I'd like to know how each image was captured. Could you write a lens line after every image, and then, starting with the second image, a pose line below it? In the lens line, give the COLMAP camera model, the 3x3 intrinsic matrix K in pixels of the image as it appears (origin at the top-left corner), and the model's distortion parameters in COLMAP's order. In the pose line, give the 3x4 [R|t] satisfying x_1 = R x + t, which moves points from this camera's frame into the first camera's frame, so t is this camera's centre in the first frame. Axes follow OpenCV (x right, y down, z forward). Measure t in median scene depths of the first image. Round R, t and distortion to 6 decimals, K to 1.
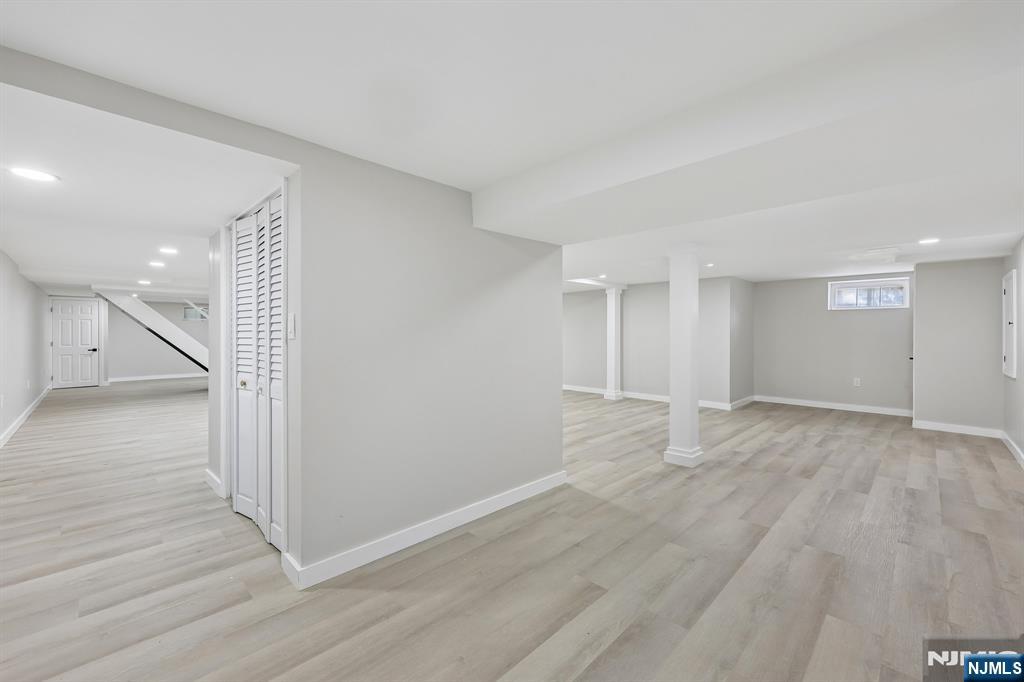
lens RADIAL K [[414.4, 0, 513.1], [0, 414.4, 335.1], [0, 0, 1]] dist [0.001761, 0.000409]
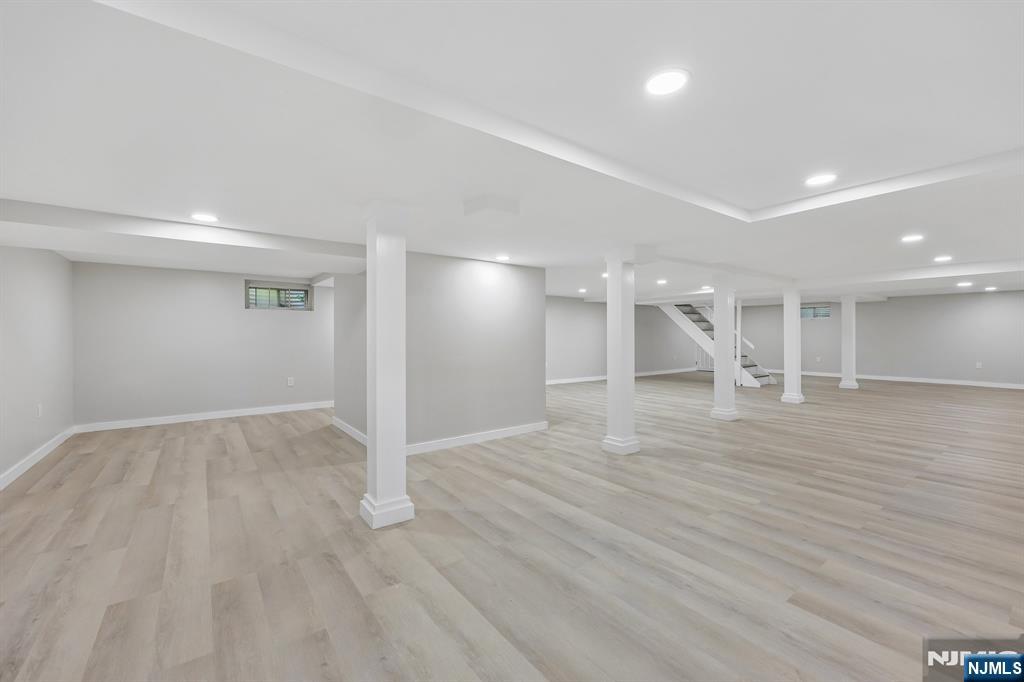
lens RADIAL K [[414.4, 0, 513.1], [0, 414.4, 335.1], [0, 0, 1]] dist [0.001761, 0.000409]
pose [[-0.140661, 0.003196, -0.990053, 1.421381], [0.004948, 0.999985, 0.002525, -0.004161], [0.990045, -0.004543, -0.140674, 1.730643]]
